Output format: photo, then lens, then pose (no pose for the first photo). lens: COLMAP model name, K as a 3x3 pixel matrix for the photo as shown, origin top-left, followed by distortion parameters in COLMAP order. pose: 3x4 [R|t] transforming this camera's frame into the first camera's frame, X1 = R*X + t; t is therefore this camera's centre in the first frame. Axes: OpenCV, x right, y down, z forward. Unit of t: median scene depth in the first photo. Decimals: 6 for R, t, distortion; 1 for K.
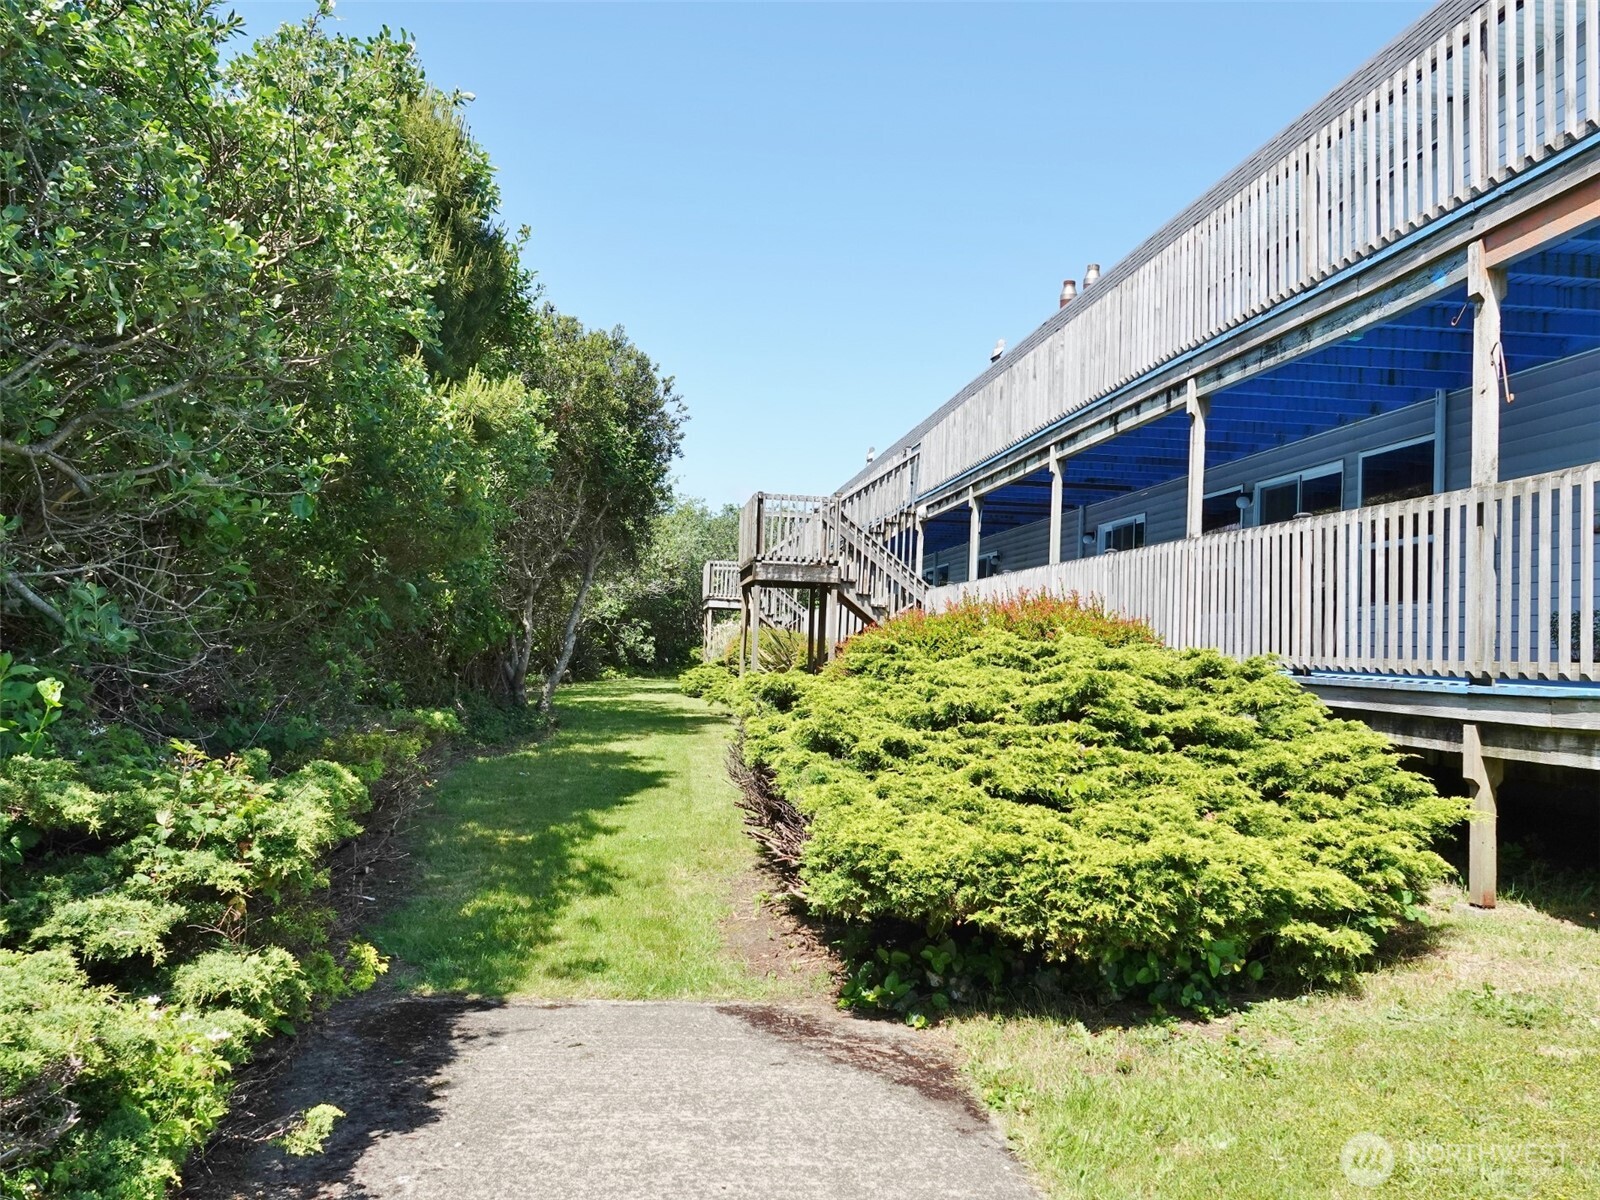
lens RADIAL K [[1244.4, 0, 800.0], [0, 1244.4, 600.0], [0, 0, 1]] dist [0.004316, -0.004937]
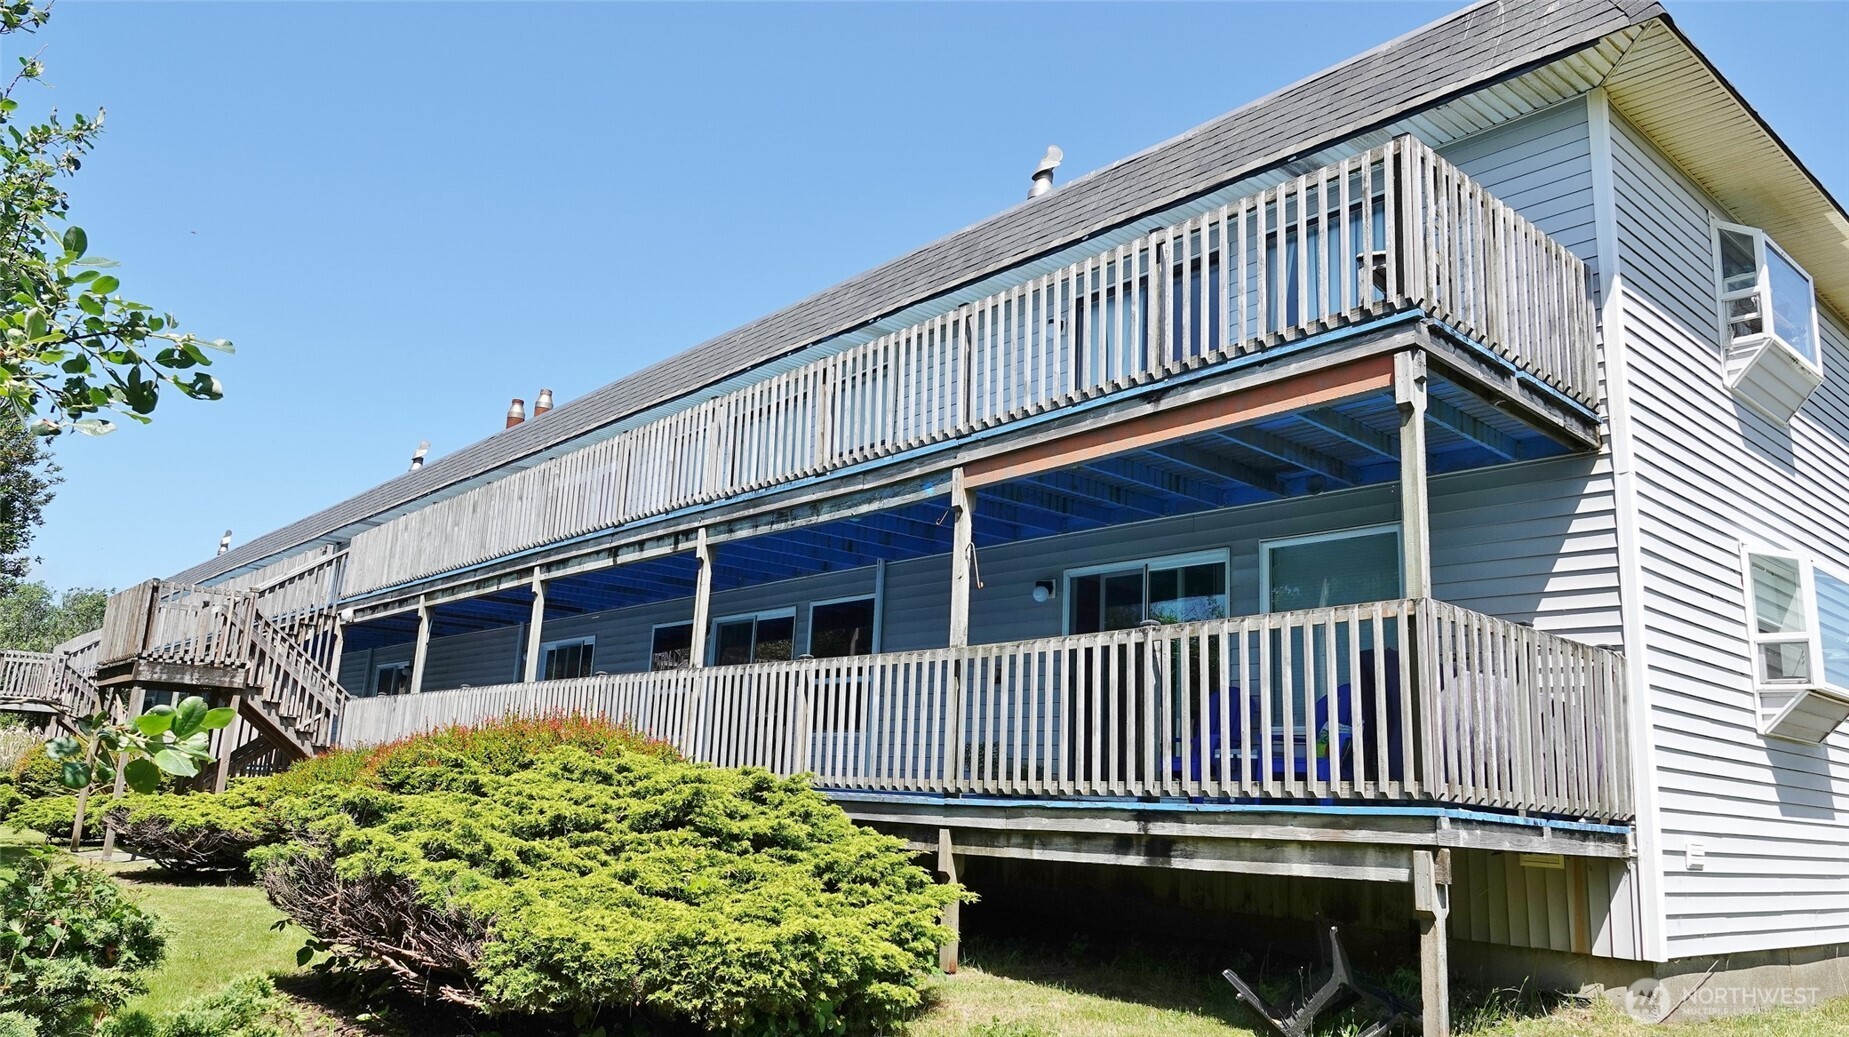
lens RADIAL K [[1278.2, 0, 933.6], [0, 1278.2, 524.3], [0, 0, 1]] dist [0.006328, 0.002513]
pose [[0.823222, 0.120367, 0.554813, -0.258556], [-0.036003, 0.986367, -0.160572, 0.000231], [-0.566577, 0.112211, 0.816333, -0.129362]]
